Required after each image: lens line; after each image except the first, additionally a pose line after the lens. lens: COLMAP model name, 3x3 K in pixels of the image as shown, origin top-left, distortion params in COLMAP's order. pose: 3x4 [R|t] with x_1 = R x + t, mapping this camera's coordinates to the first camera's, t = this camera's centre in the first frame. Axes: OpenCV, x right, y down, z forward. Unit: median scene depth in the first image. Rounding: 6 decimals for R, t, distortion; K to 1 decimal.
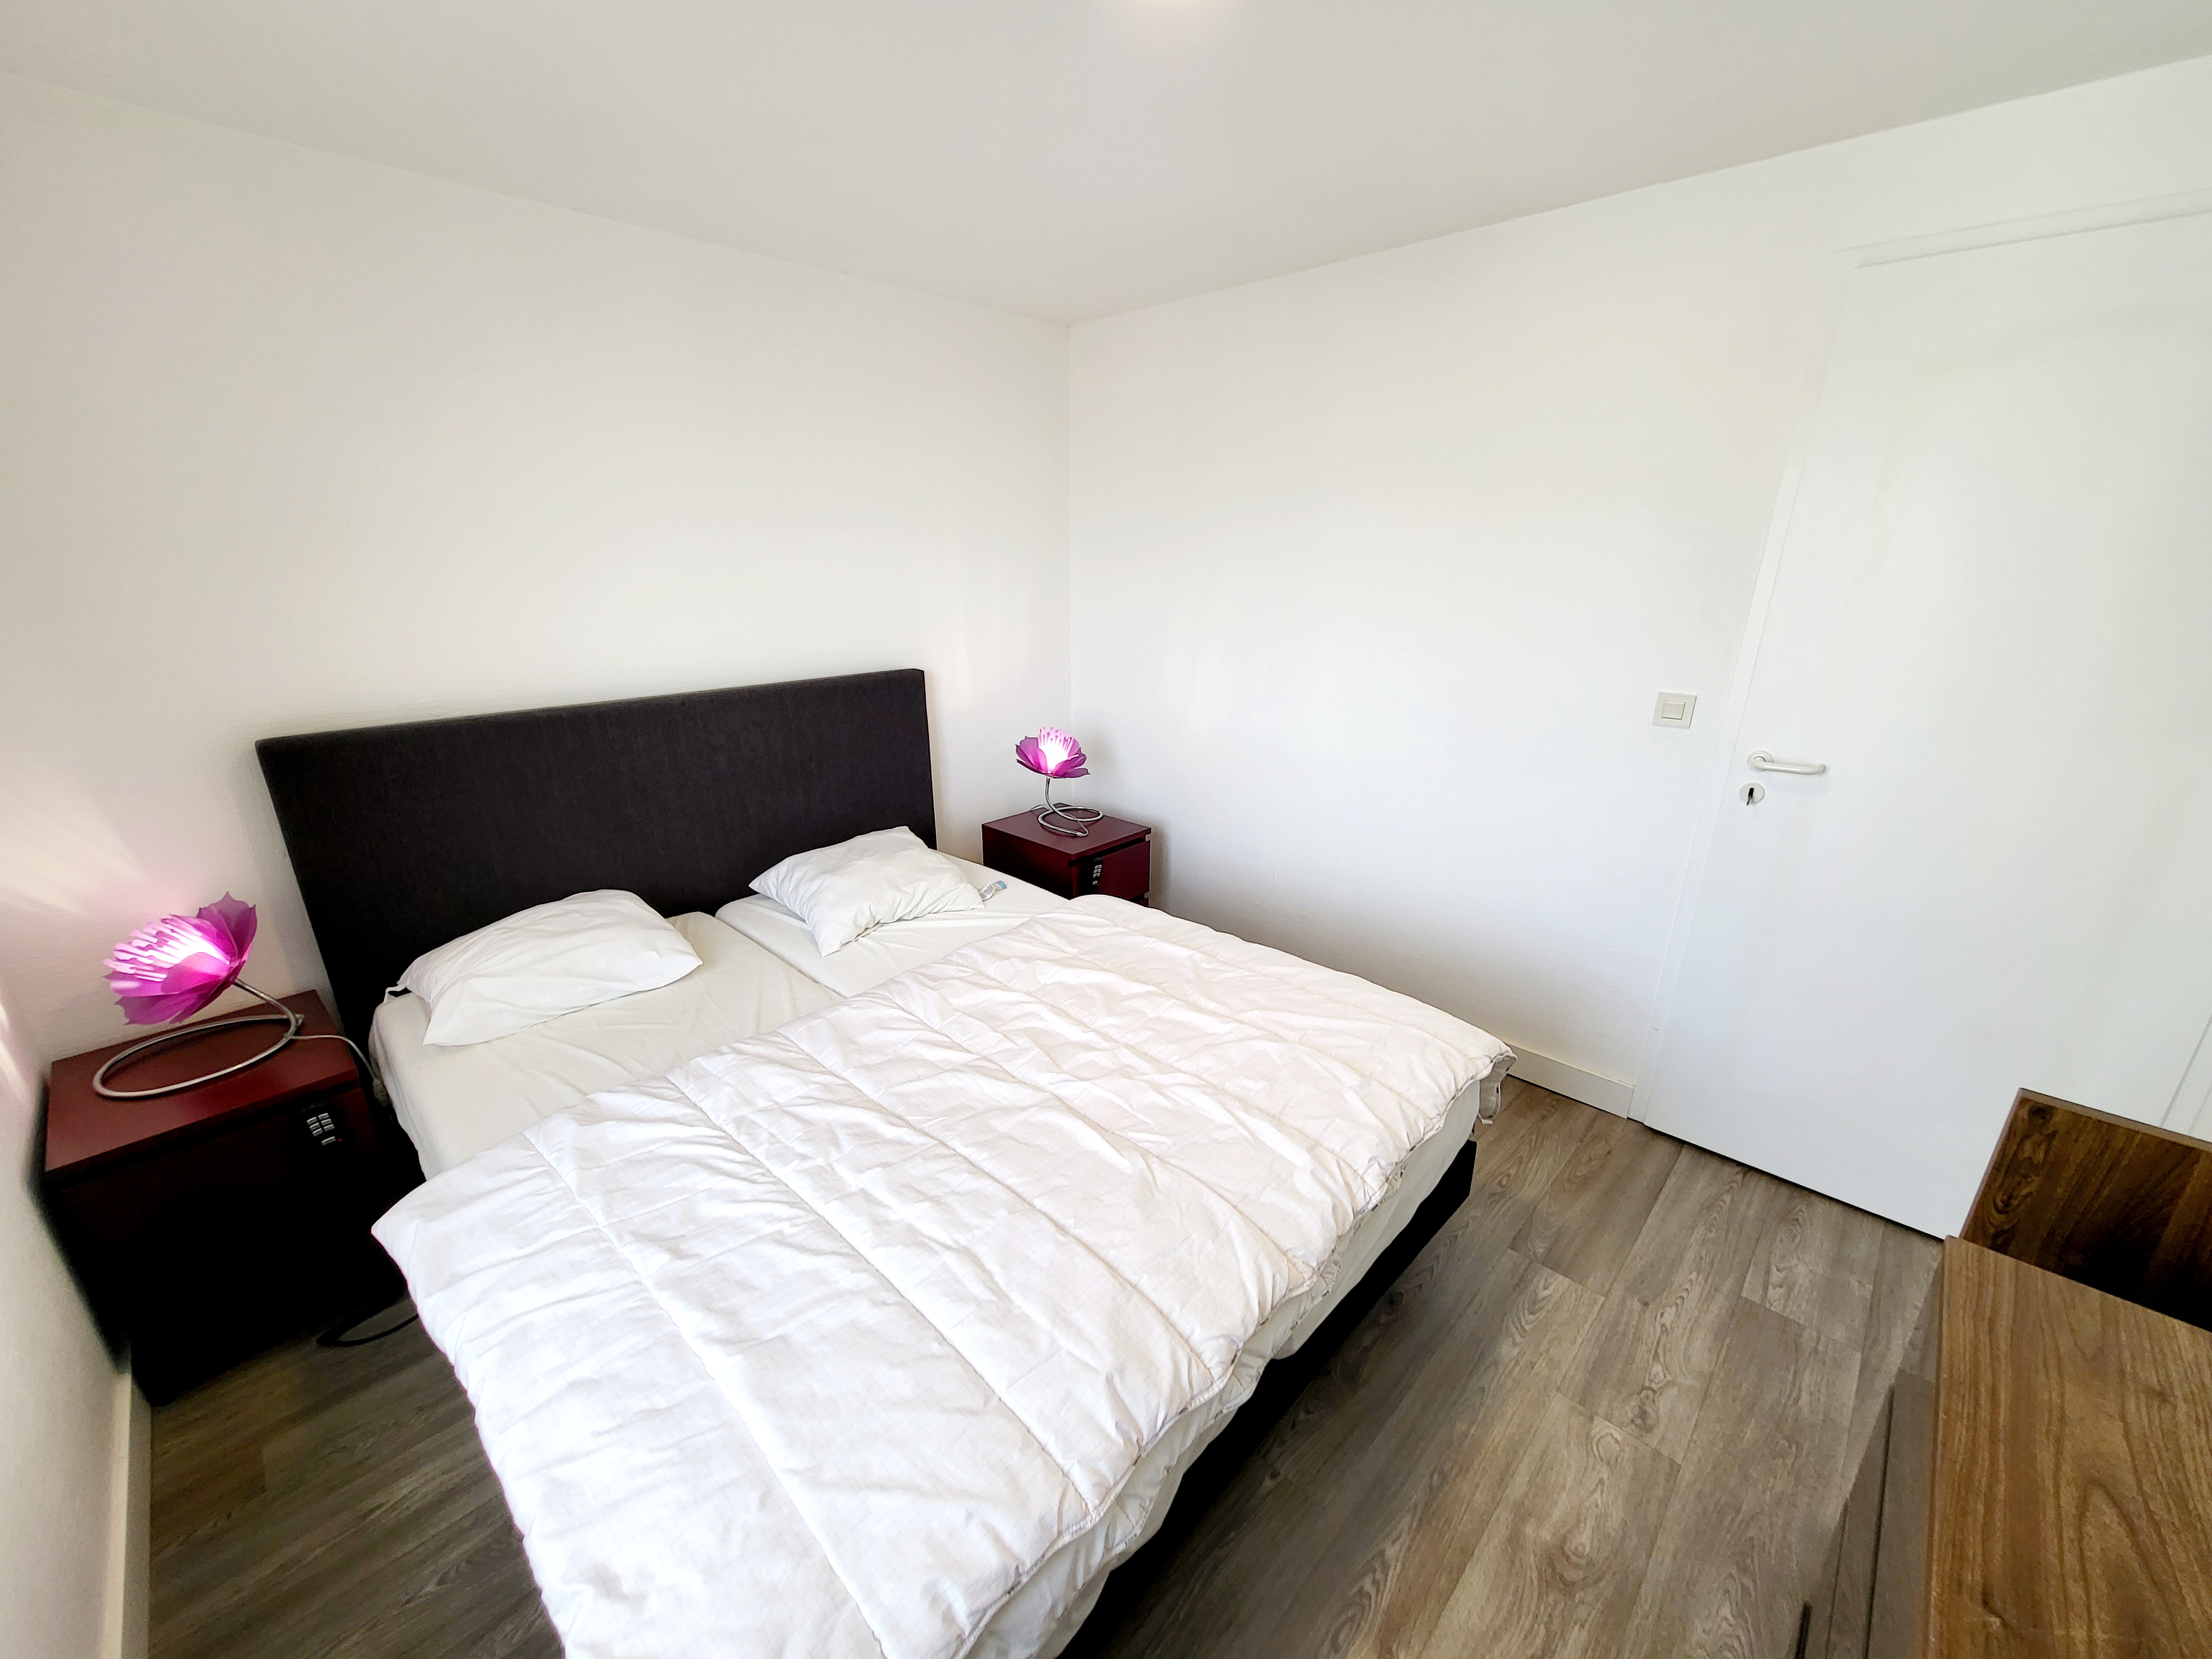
lens RADIAL K [[871.6, 0, 1095.9], [0, 871.6, 834.3], [0, 0, 1]] dist [-0.000724, 0.000335]
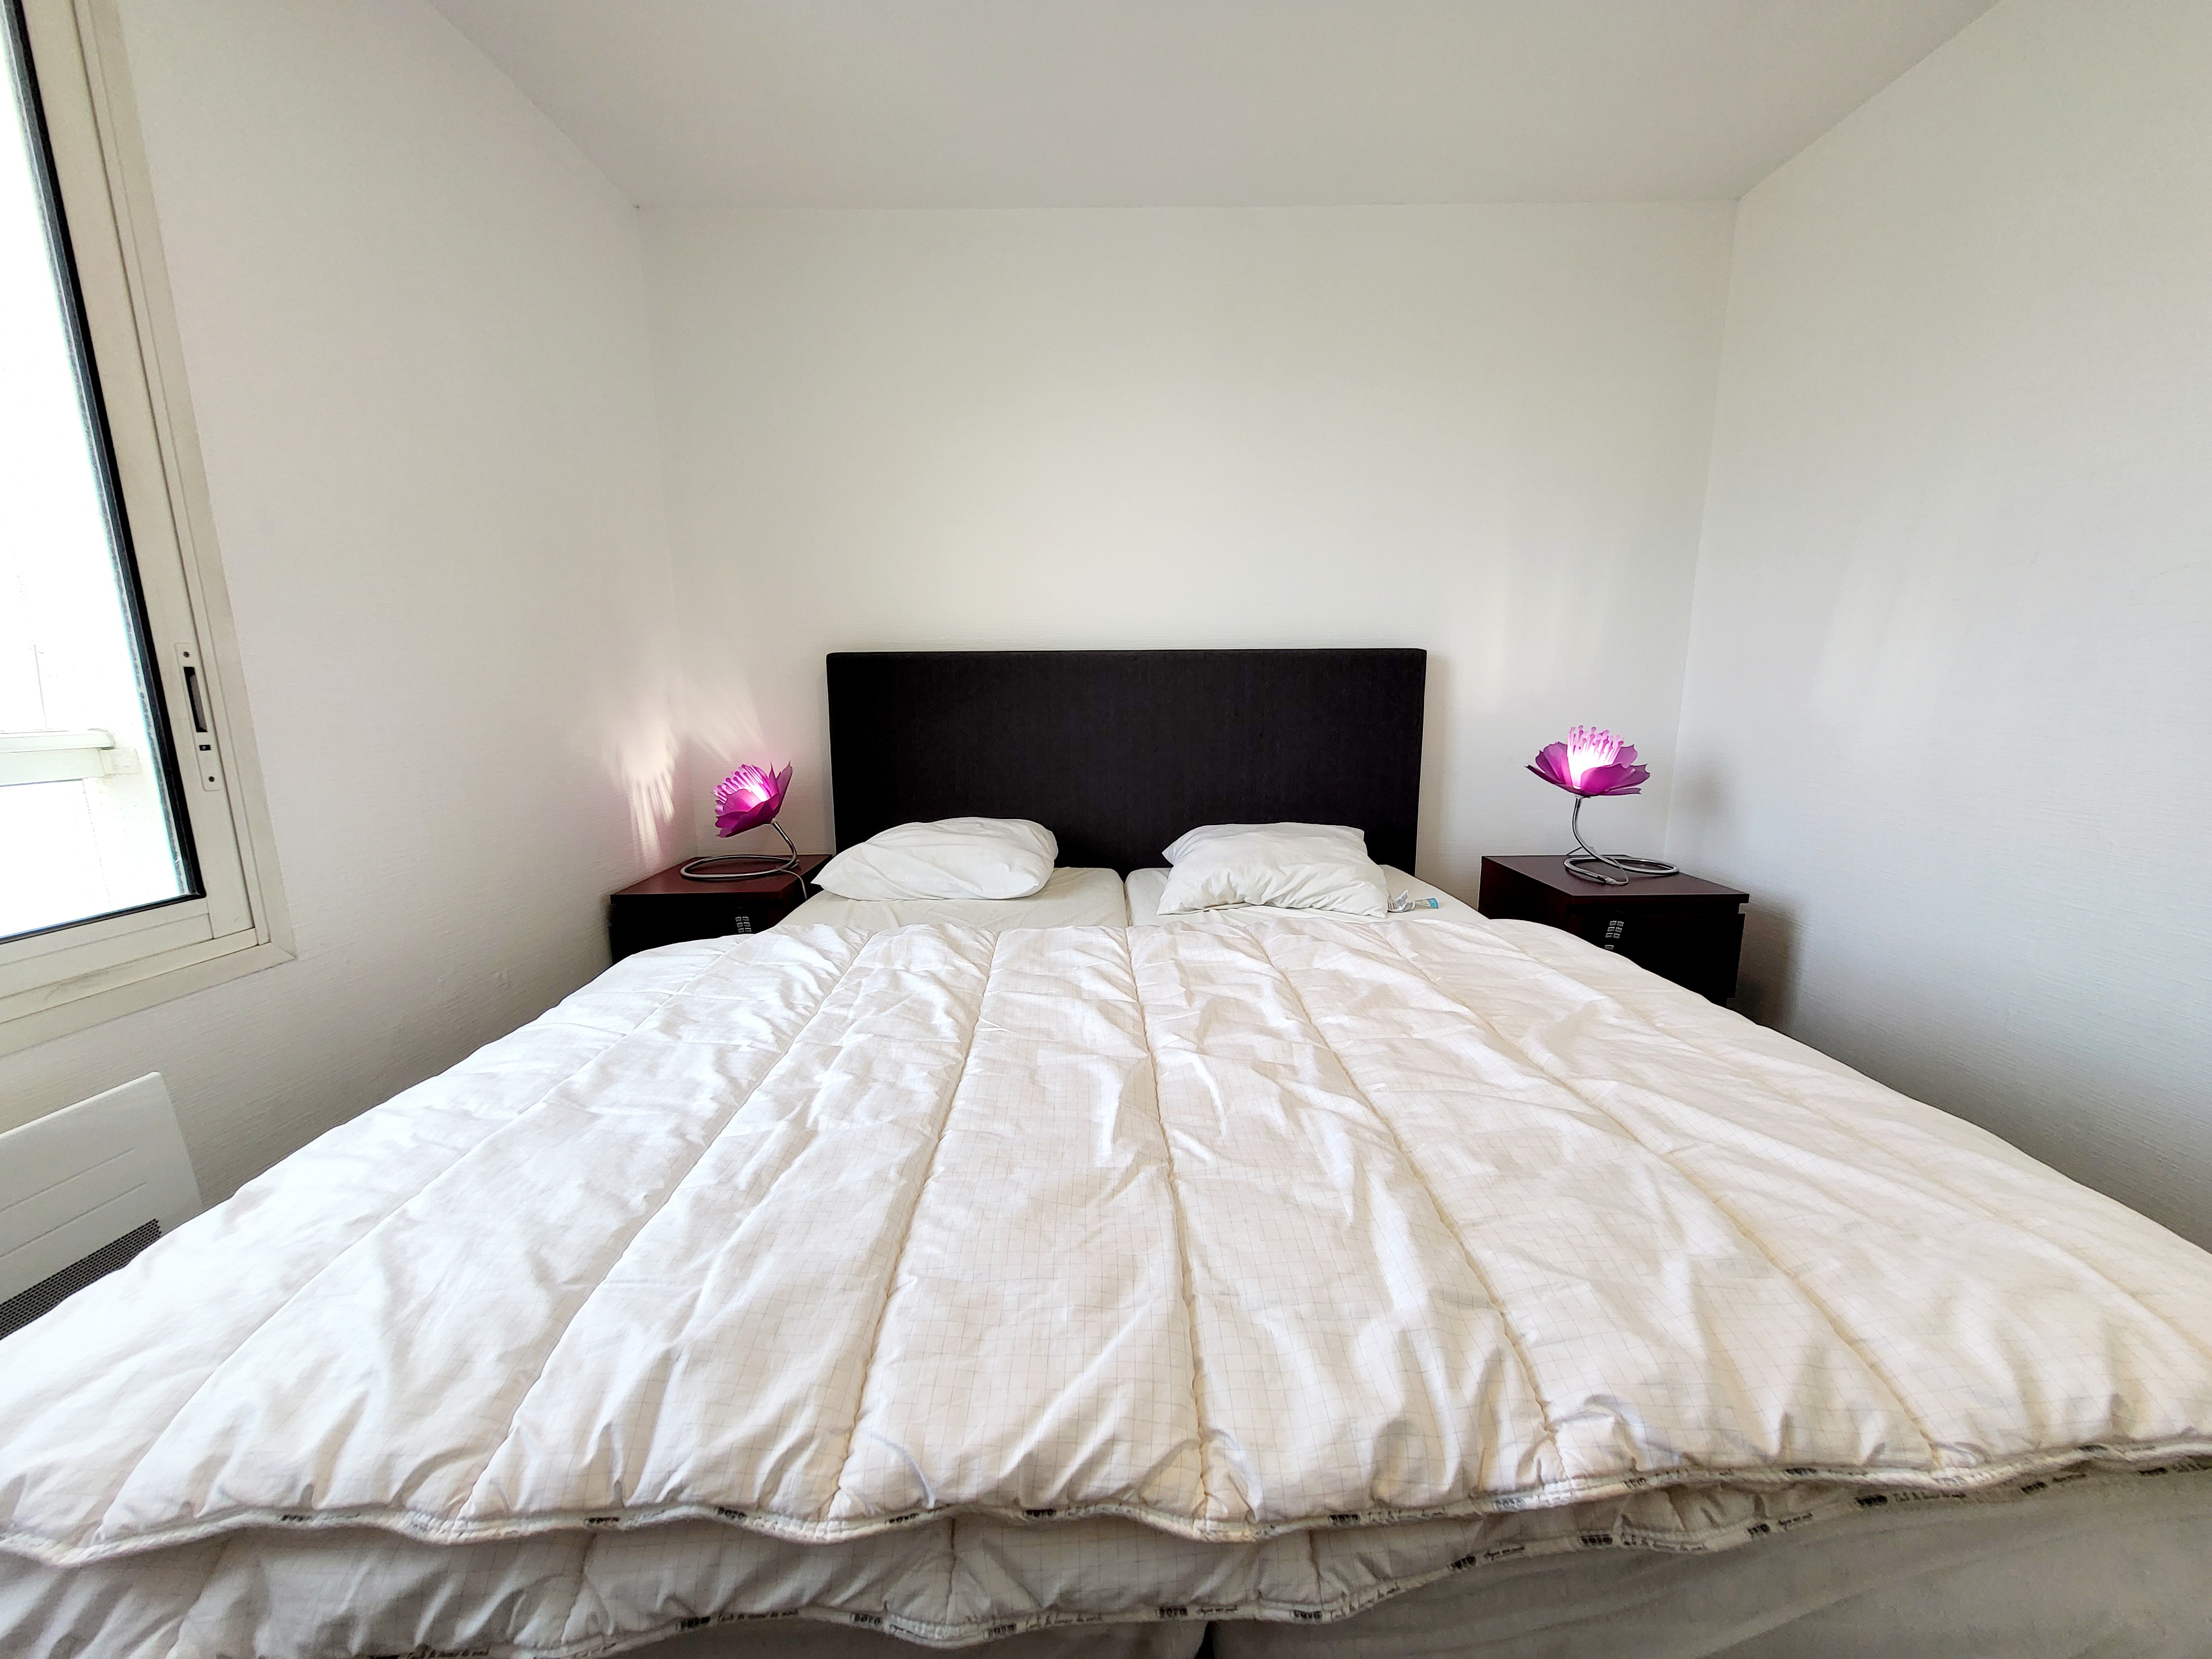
lens RADIAL K [[871.6, 0, 1101.4], [0, 871.6, 837.6], [0, 0, 1]] dist [-0.000724, 0.000335]
pose [[0.696779, 0.114489, -0.708090, 0.355357], [-0.215475, 0.974993, -0.054390, 0.175120], [0.684156, 0.190474, 0.704024, 0.466999]]
